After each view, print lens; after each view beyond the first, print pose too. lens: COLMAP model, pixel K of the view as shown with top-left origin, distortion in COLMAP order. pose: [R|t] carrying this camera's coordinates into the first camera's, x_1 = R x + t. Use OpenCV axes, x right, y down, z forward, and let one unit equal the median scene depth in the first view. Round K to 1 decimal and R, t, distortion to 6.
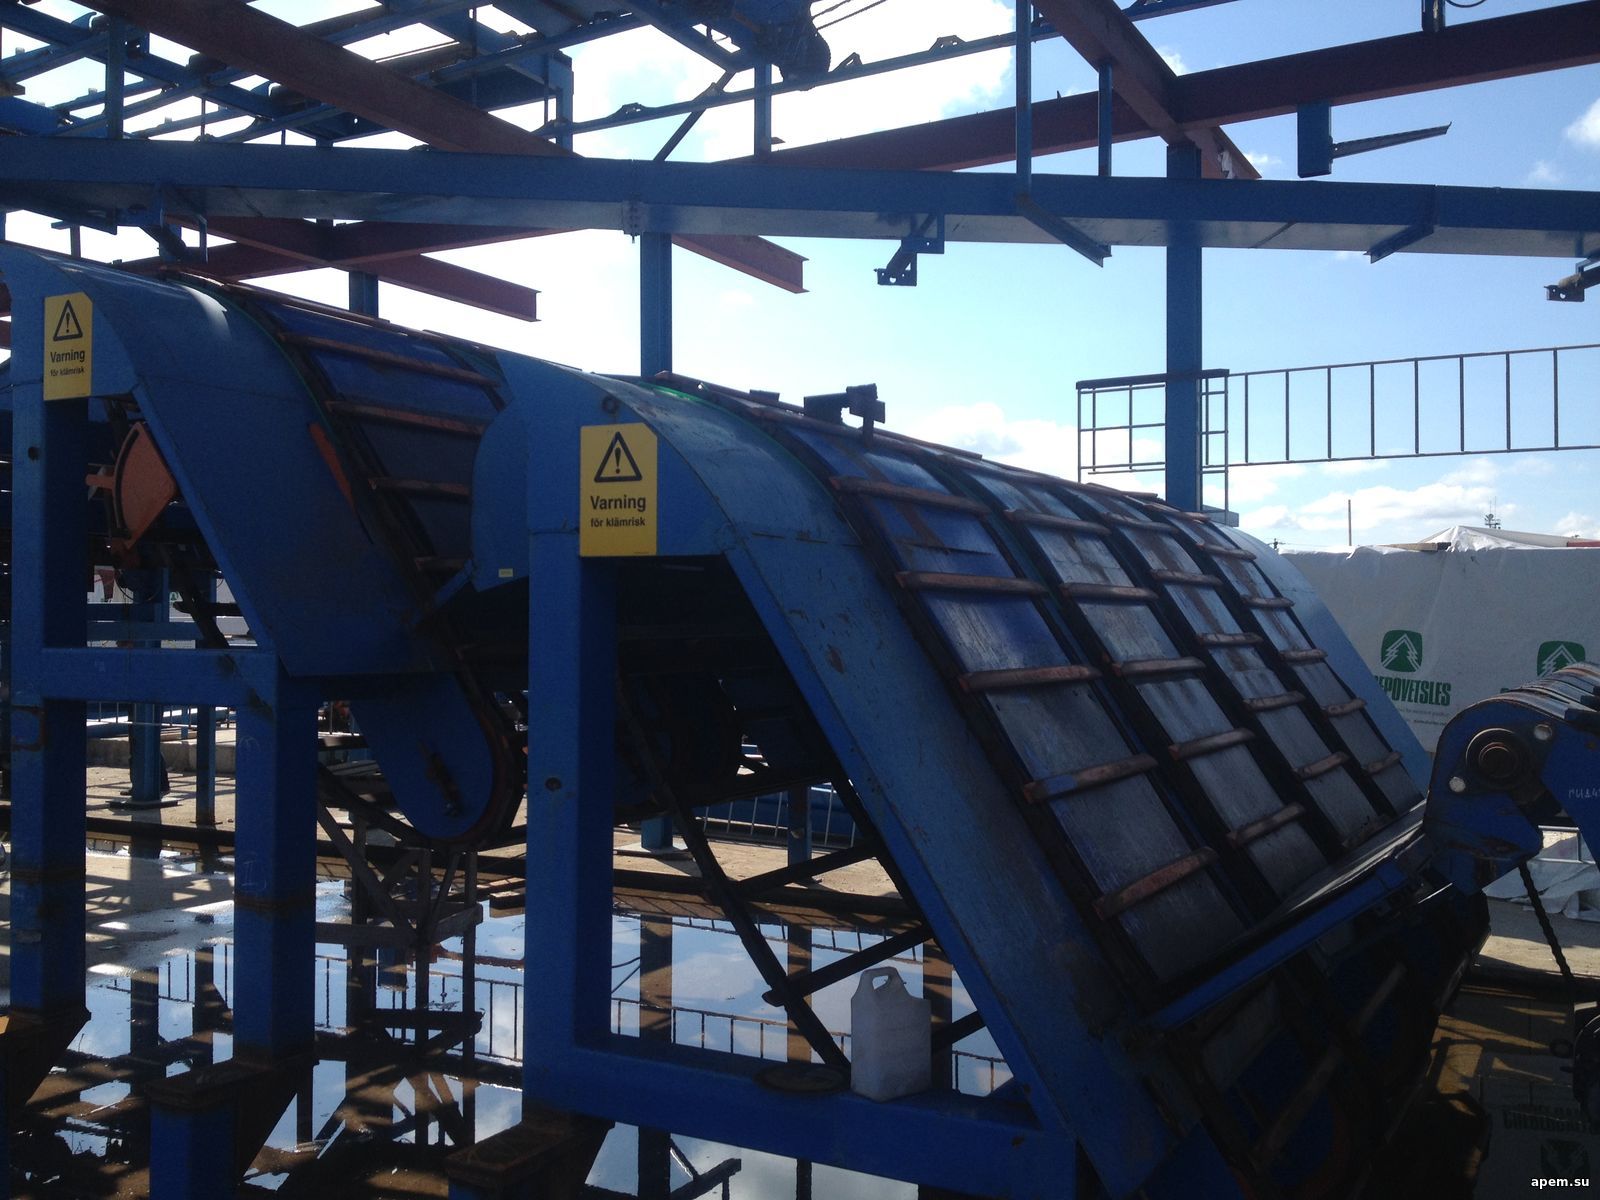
lens RADIAL K [[1497.2, 0, 800.0], [0, 1497.2, 600.0], [0, 0, 1]] dist [0.111875, -0.206988]
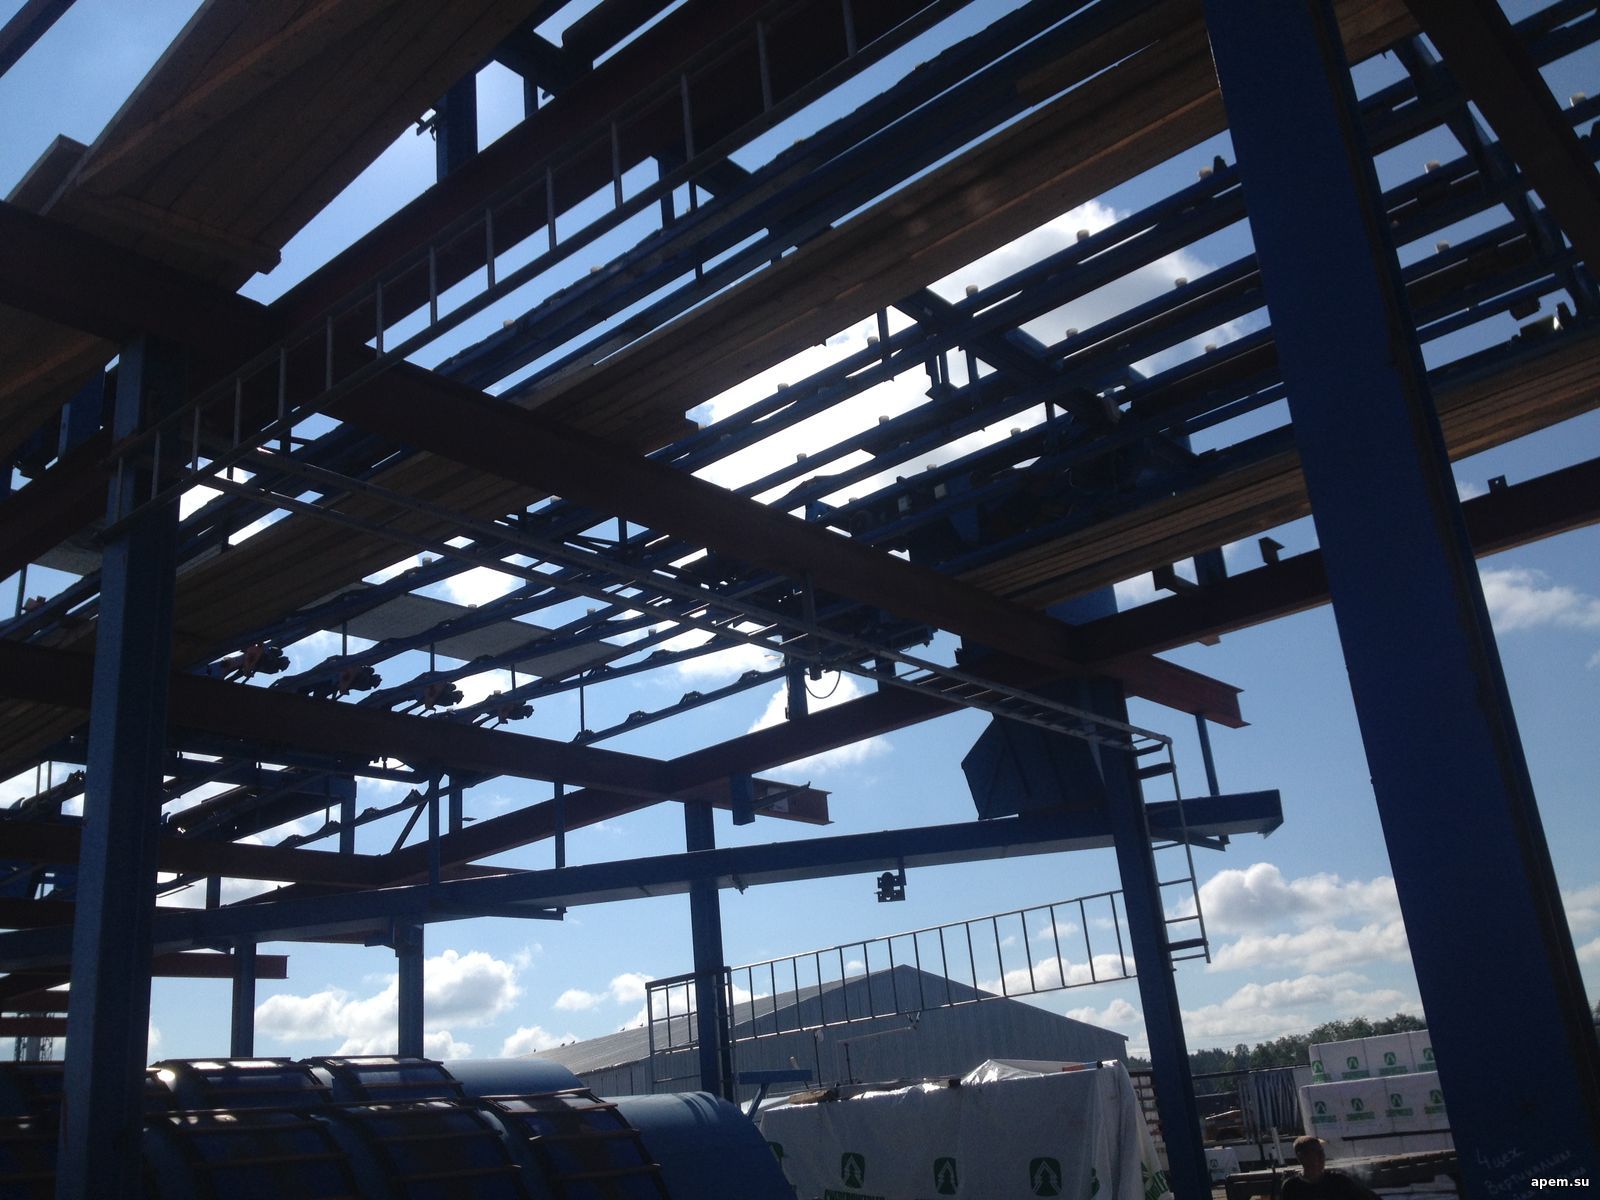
lens RADIAL K [[1497.2, 0, 800.0], [0, 1497.2, 600.0], [0, 0, 1]] dist [0.111875, -0.206988]
pose [[0.979749, -0.149203, -0.133532, 0.639735], [0.096881, 0.936870, -0.335989, -0.002352], [0.175233, 0.316248, 0.932352, -0.375063]]
